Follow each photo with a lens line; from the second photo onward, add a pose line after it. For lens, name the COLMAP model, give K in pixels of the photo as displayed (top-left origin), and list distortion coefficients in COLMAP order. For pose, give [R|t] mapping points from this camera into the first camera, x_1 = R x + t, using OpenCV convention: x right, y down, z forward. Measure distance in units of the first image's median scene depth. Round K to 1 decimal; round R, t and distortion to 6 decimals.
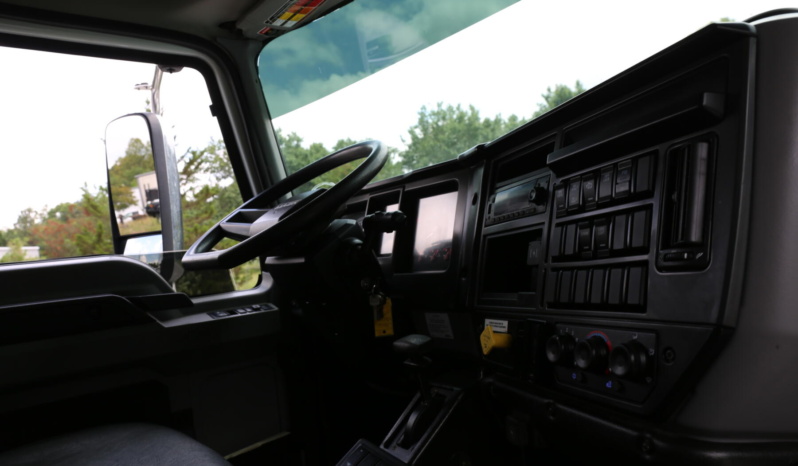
lens RADIAL K [[541.2, 0, 396.0], [0, 541.2, 234.1], [0, 0, 1]] dist [-0.099057, 0.072165]
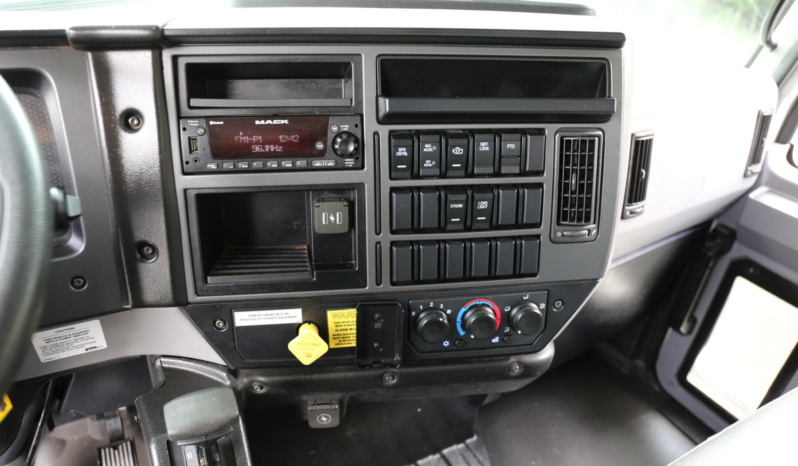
lens RADIAL K [[541.2, 0, 396.0], [0, 541.2, 234.1], [0, 0, 1]] dist [-0.099057, 0.072165]
pose [[0.153324, -0.404987, 0.901375, -0.549358], [-0.126717, 0.896572, 0.424384, -0.362267], [-0.980018, -0.179288, 0.086147, 1.103481]]
